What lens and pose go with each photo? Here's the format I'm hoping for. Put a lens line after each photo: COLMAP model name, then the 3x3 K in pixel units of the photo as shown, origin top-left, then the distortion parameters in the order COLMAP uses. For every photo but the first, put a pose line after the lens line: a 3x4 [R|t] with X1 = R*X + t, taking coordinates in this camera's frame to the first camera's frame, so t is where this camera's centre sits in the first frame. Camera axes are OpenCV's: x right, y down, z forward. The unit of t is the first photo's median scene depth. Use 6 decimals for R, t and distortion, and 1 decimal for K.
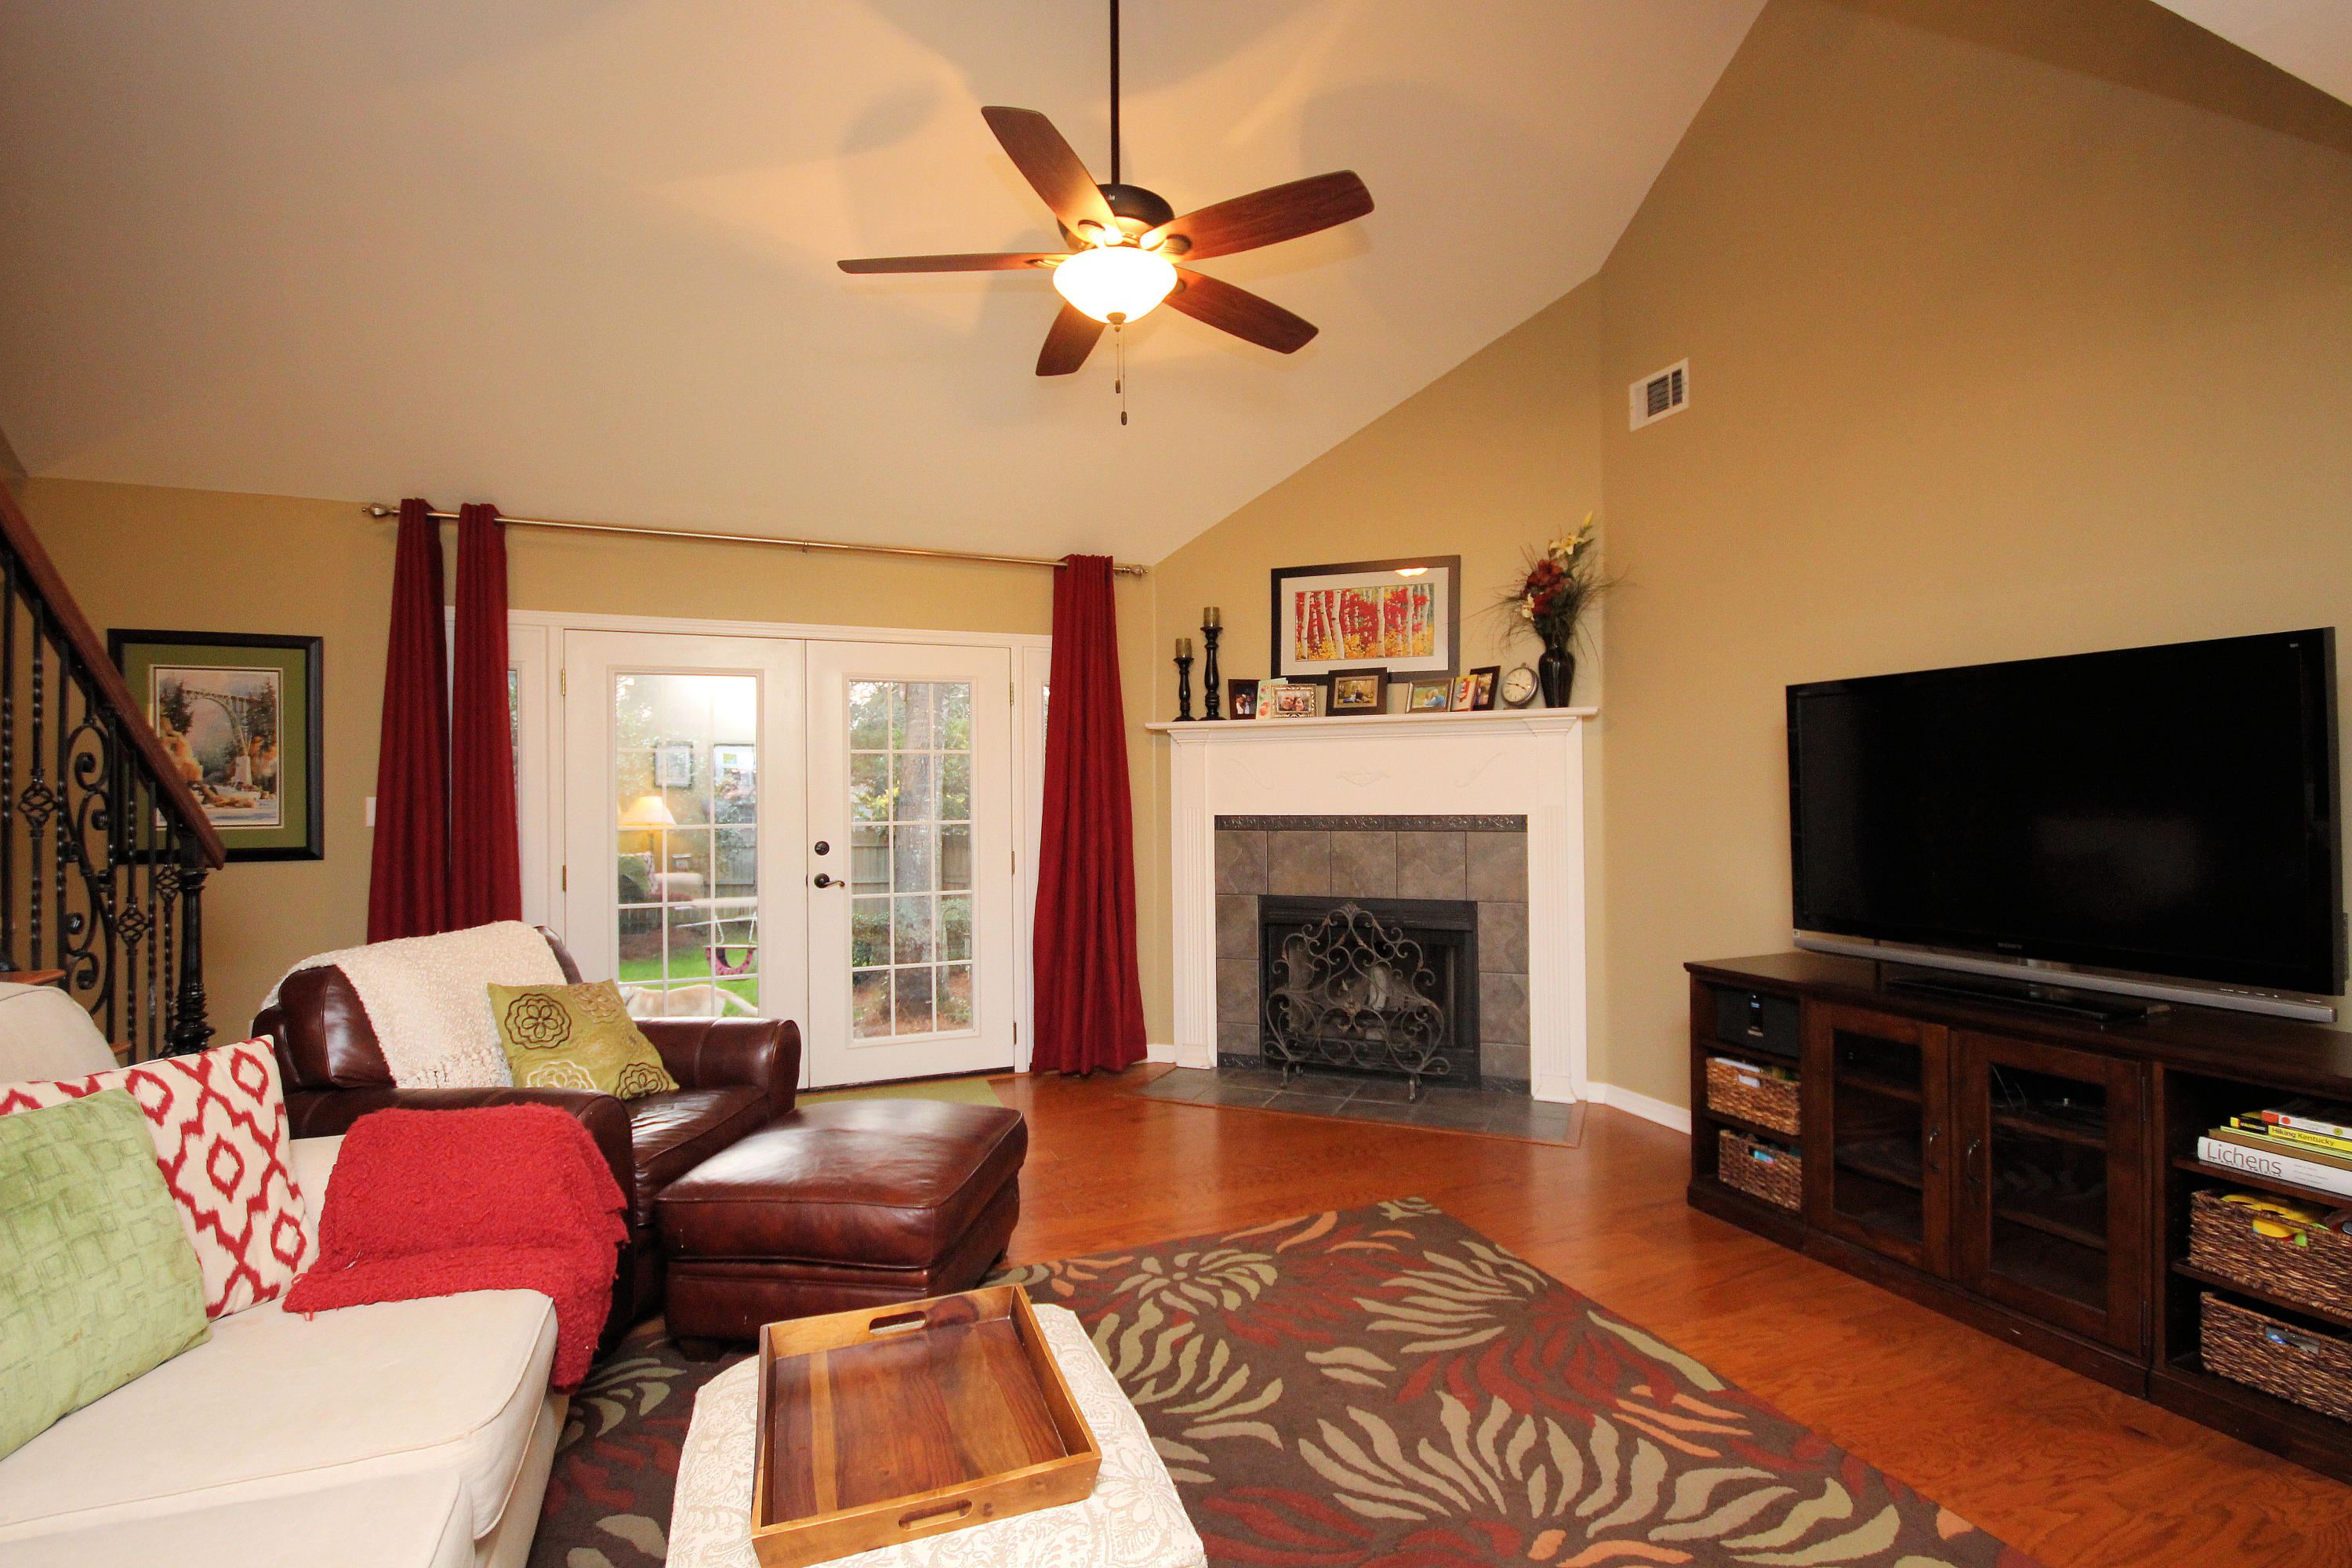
lens RADIAL K [[1080.8, 0, 1188.6], [0, 1080.8, 785.0], [0, 0, 1]] dist [-0.000737, -0.005527]
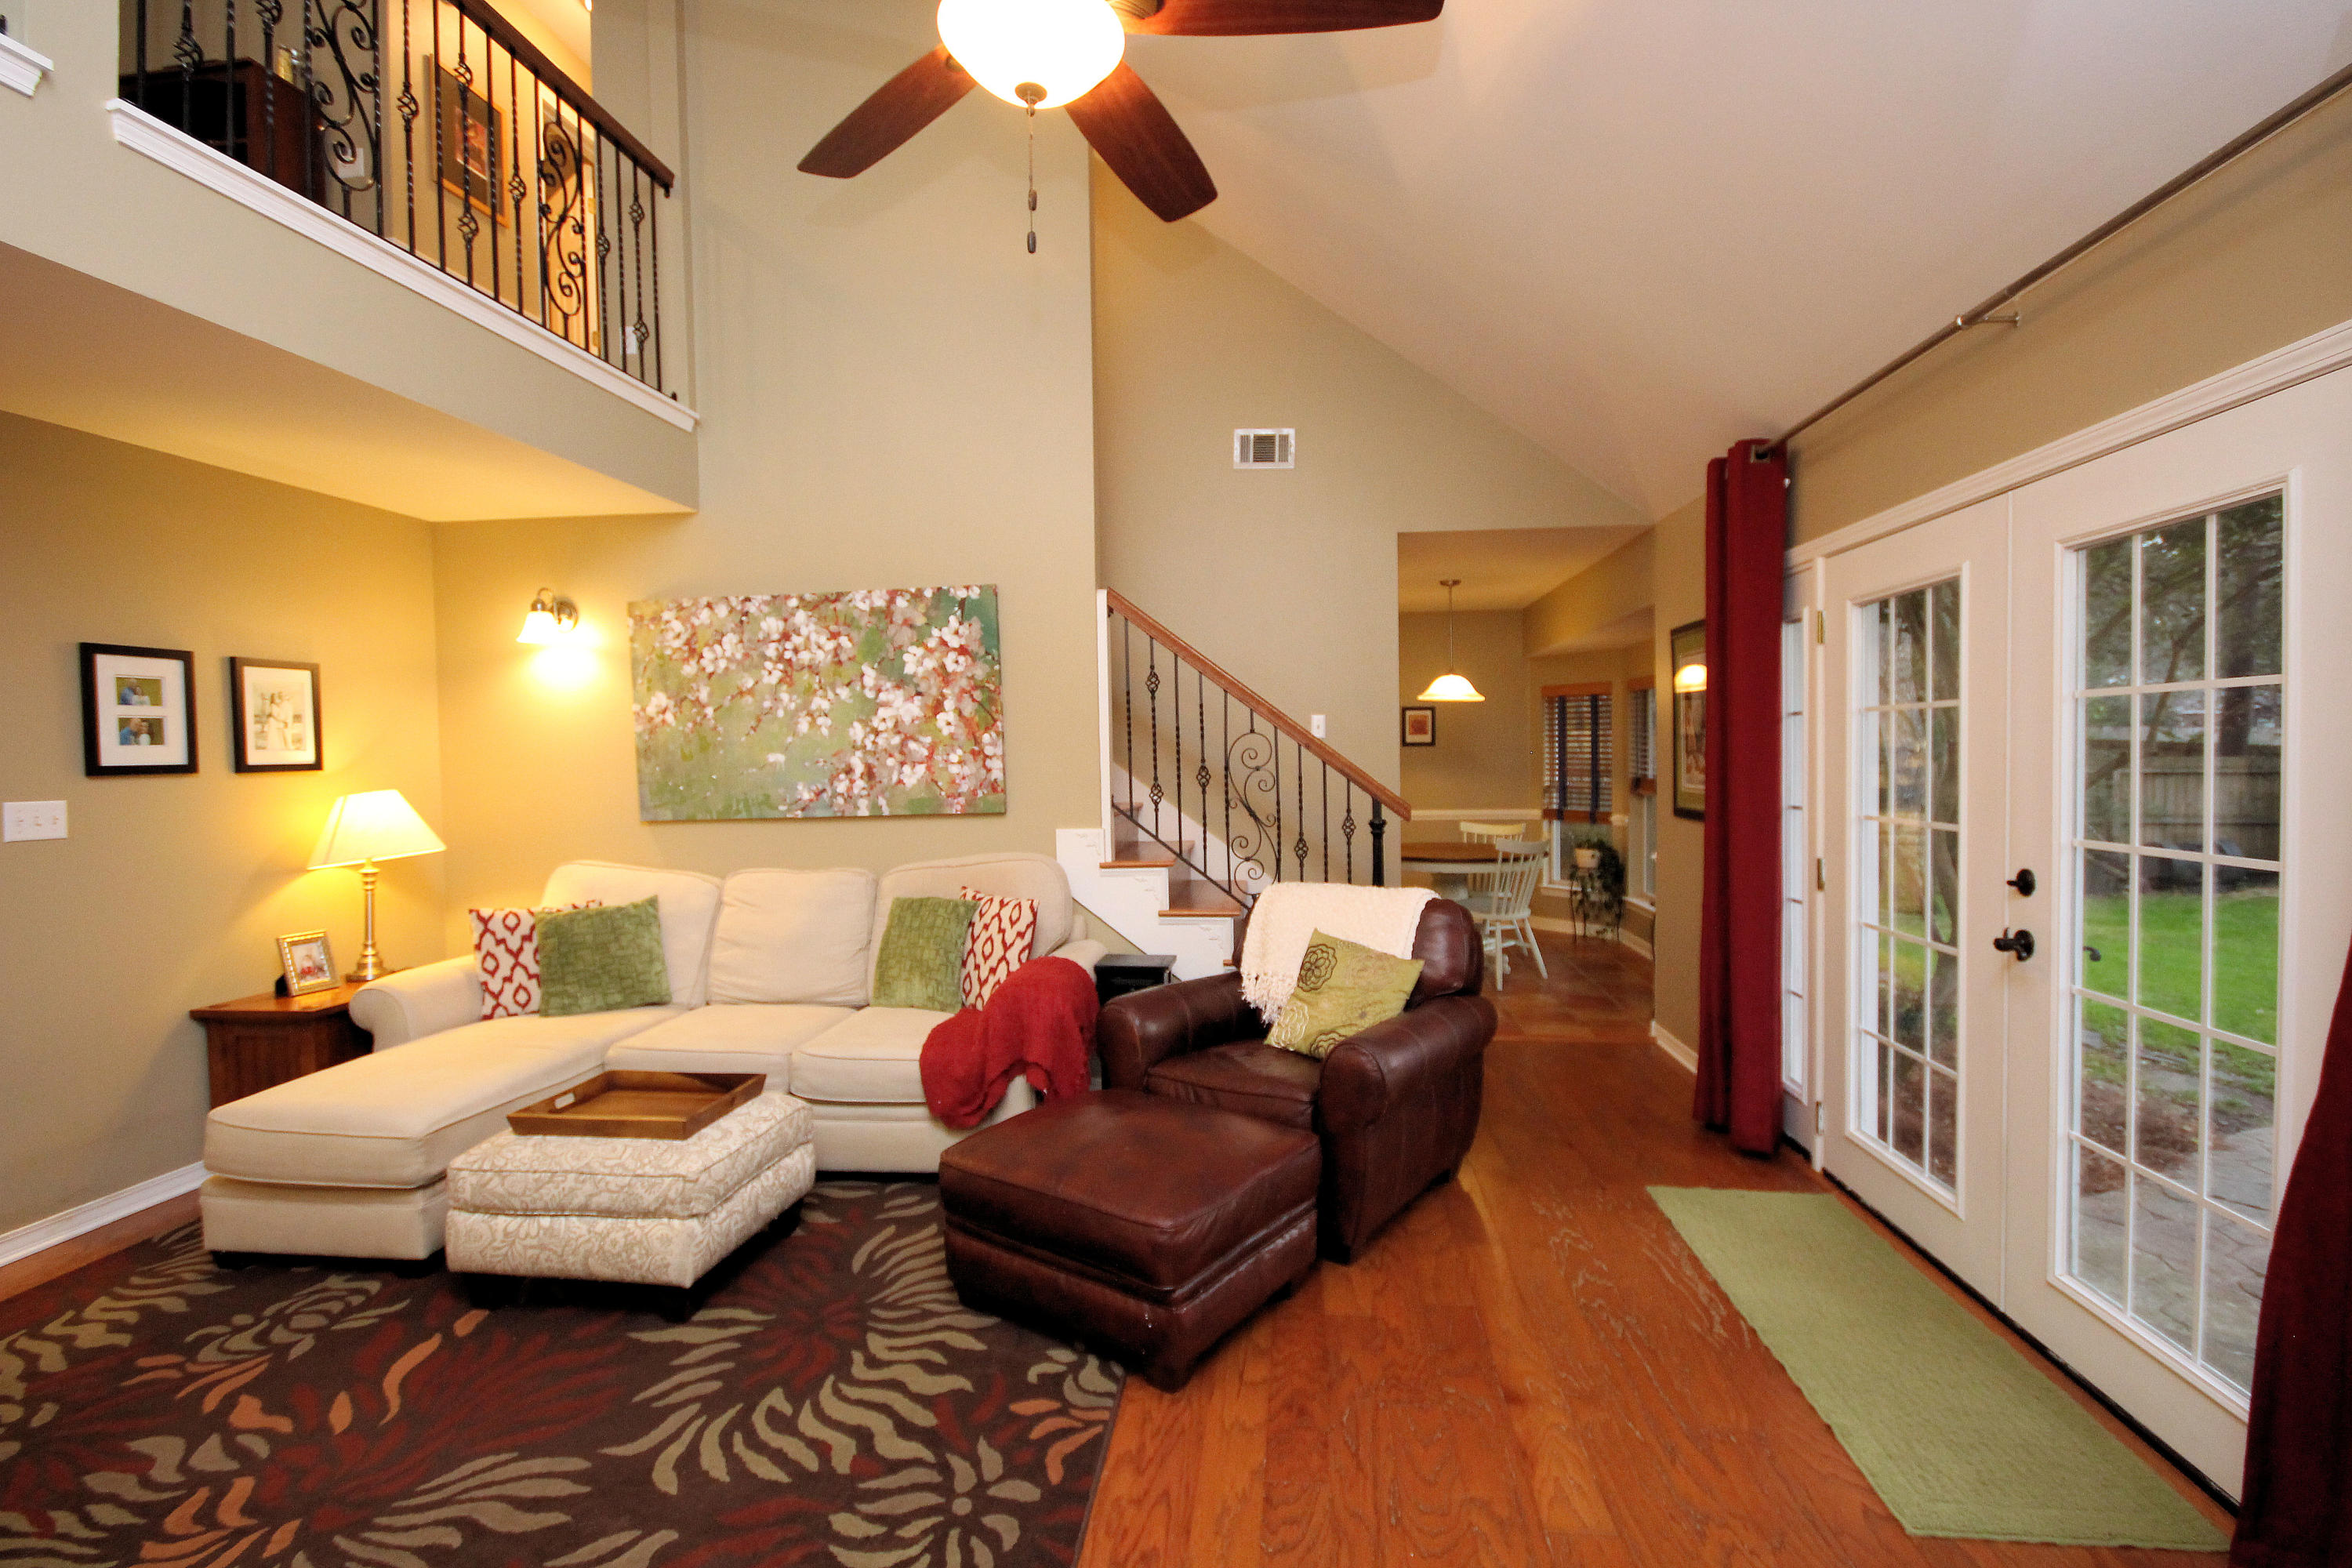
lens RADIAL K [[1080.8, 0, 1190.3], [0, 1080.8, 786.6], [0, 0, 1]] dist [-0.000737, -0.005527]
pose [[-0.473527, 0.043836, -0.879688, 0.374172], [0.026493, 0.999018, 0.035521, -0.020112], [0.880381, -0.006485, -0.474223, 1.068248]]
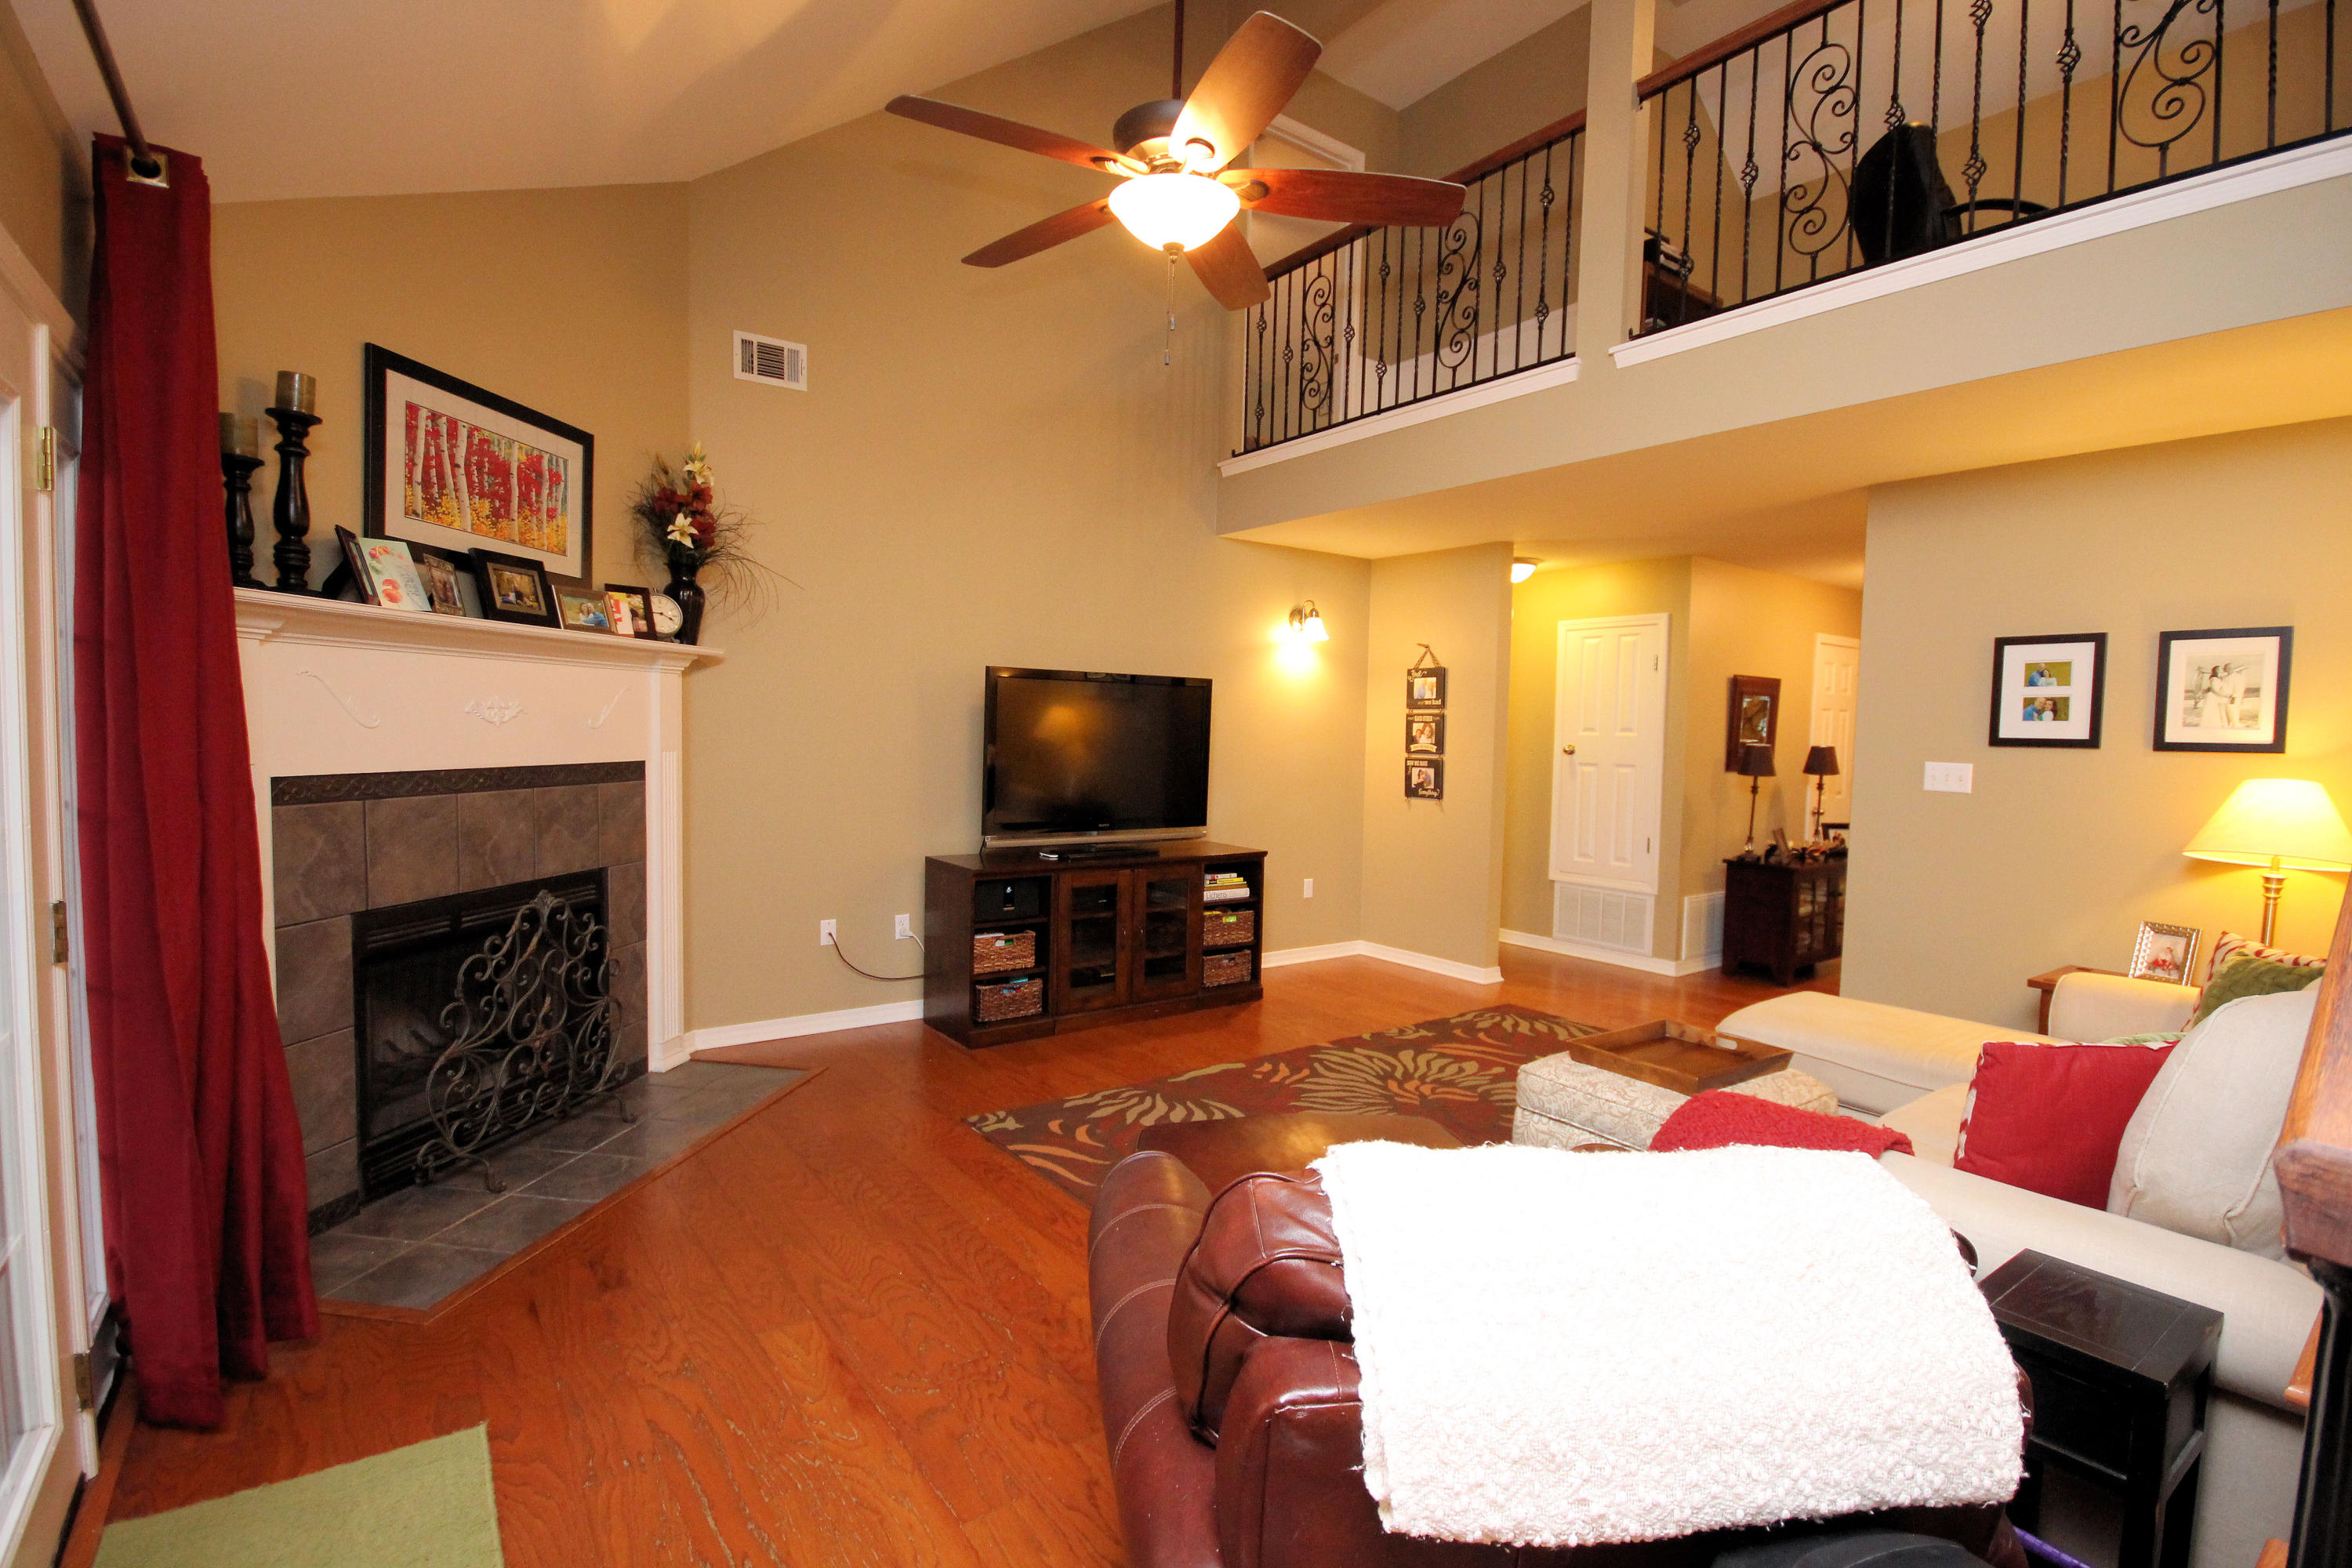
lens RADIAL K [[1080.8, 0, 1189.8], [0, 1080.8, 787.4], [0, 0, 1]] dist [-0.000737, -0.005527]
pose [[-0.247020, -0.052884, 0.967566, -0.764443], [-0.030276, 0.998443, 0.046842, -0.006639], [-0.968537, -0.017723, -0.248237, 0.924720]]
